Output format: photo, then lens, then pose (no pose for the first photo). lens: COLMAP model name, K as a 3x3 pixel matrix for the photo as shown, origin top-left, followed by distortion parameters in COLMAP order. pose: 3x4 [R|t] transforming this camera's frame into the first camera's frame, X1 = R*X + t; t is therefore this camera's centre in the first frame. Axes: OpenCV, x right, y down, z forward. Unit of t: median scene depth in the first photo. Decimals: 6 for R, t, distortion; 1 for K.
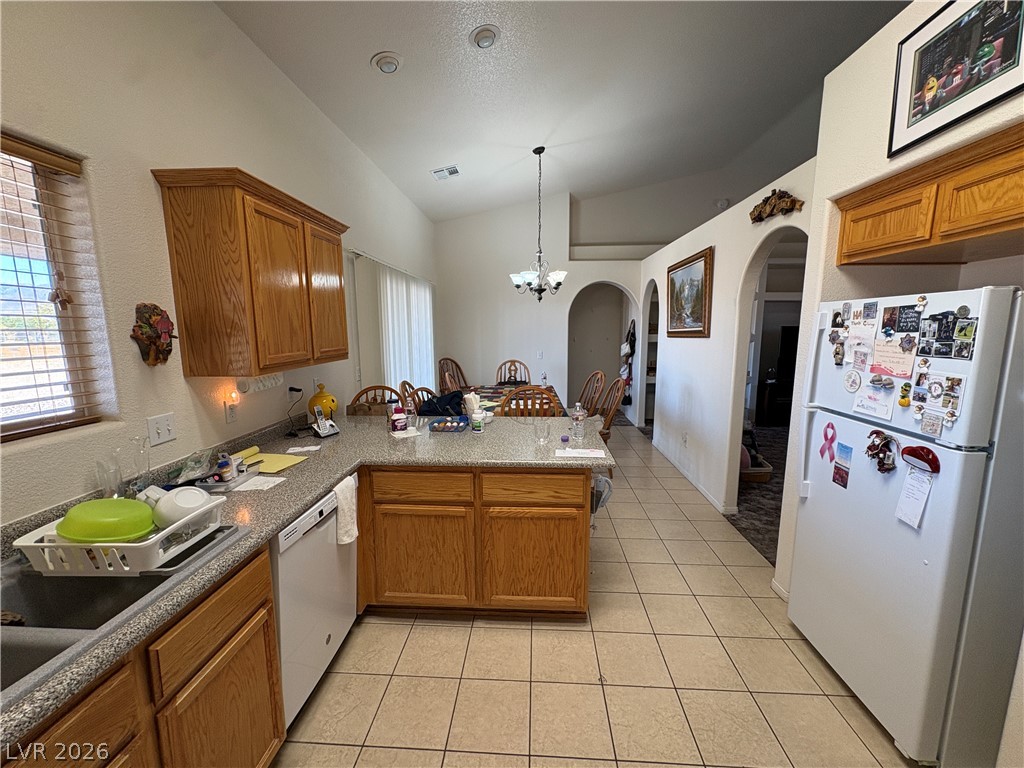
lens RADIAL K [[407.6, 0, 512.0], [0, 407.6, 384.0], [0, 0, 1]] dist [0.000461, 0.000137]
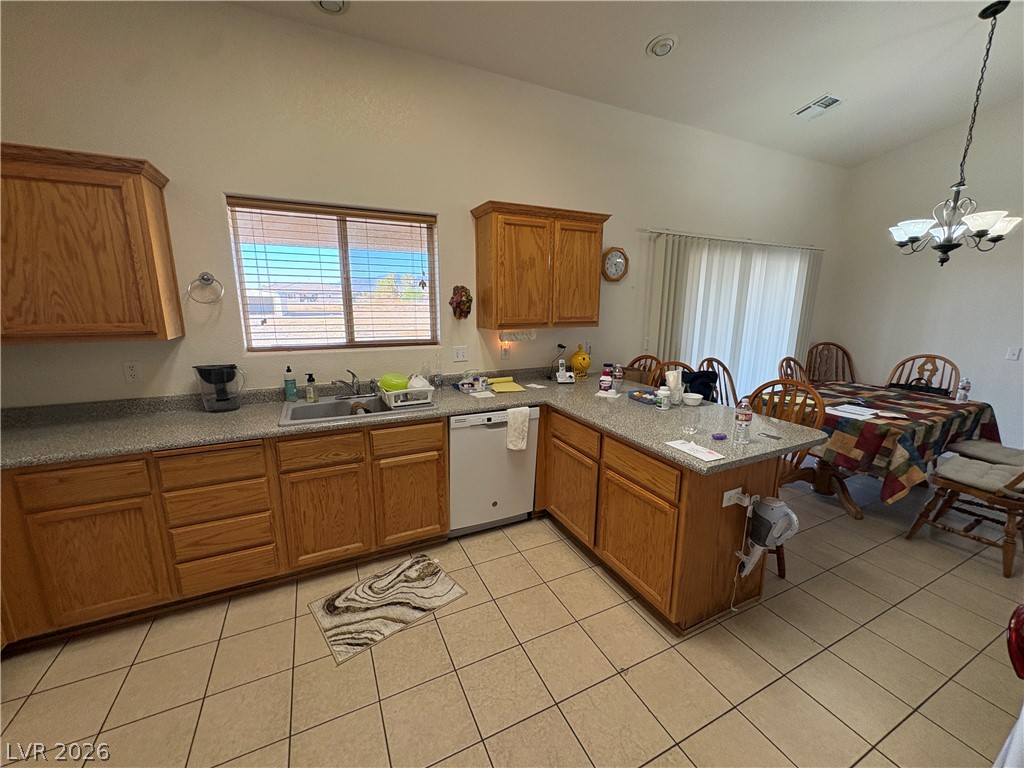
lens RADIAL K [[407.6, 0, 512.0], [0, 407.6, 384.0], [0, 0, 1]] dist [0.000461, 0.000137]
pose [[0.485432, 0.187338, -0.853968, 0.696764], [-0.134872, 0.981126, 0.138566, -0.035350], [0.863809, 0.047912, 0.501537, 0.224004]]
